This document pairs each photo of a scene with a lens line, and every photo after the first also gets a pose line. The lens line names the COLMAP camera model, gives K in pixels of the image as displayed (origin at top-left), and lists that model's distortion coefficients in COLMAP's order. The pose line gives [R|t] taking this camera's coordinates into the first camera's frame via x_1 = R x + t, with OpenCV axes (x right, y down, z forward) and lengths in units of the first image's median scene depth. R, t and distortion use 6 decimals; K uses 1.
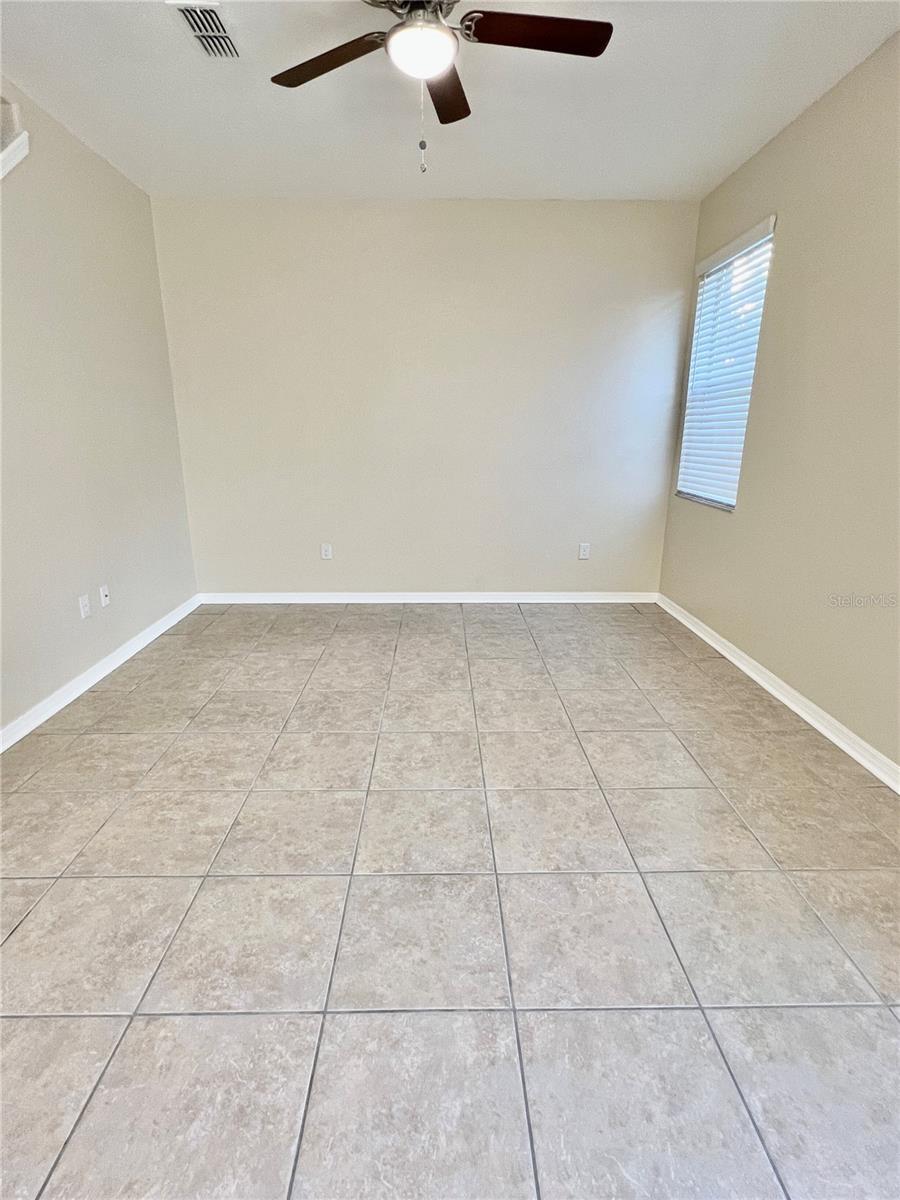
lens RADIAL K [[585.5, 0, 447.0], [0, 585.5, 601.6], [0, 0, 1]] dist [-0.003616, 0.001423]
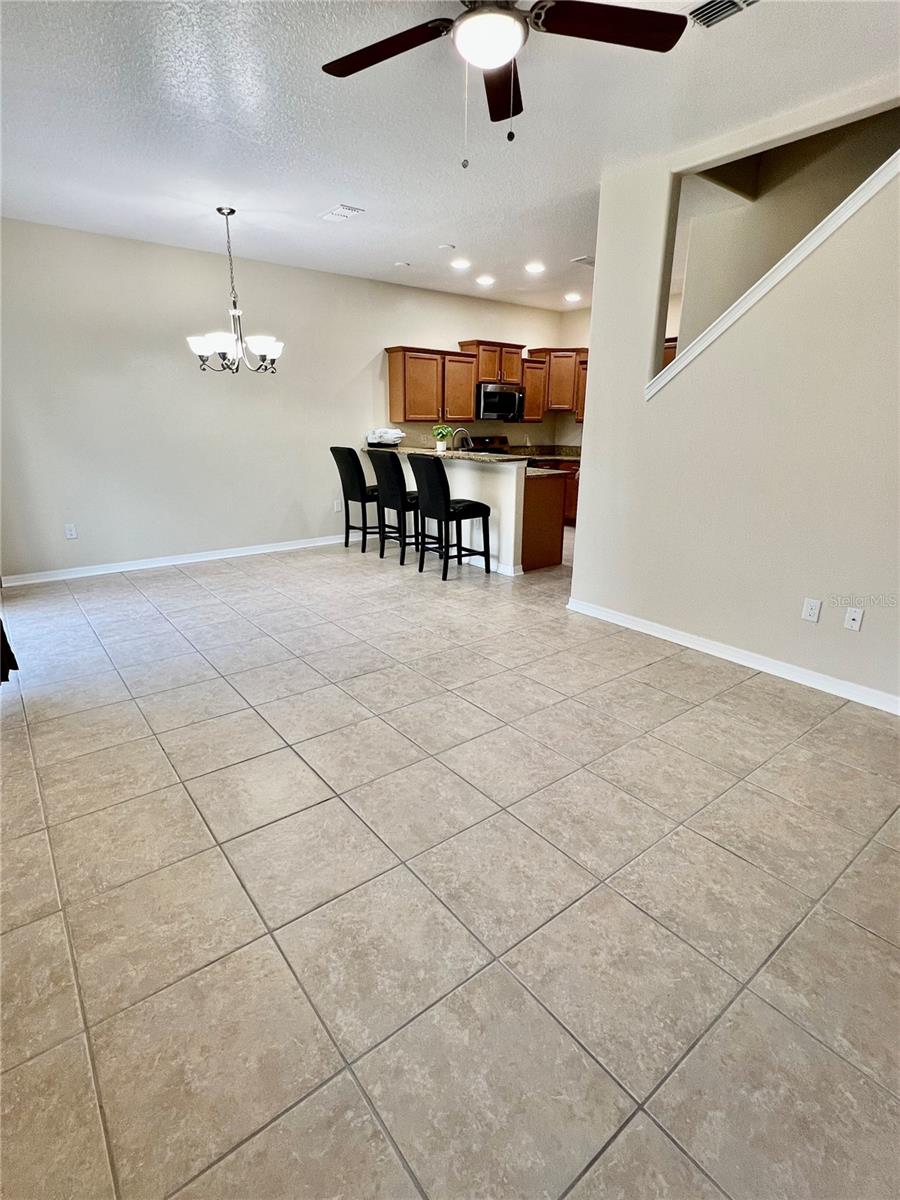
lens RADIAL K [[585.5, 0, 450.8], [0, 585.5, 593.6], [0, 0, 1]] dist [-0.003616, 0.001423]
pose [[-0.793250, 0.166996, -0.585548, 0.444341], [-0.180606, 0.853849, 0.488183, -0.385108], [0.581494, 0.493005, -0.647156, 1.246710]]
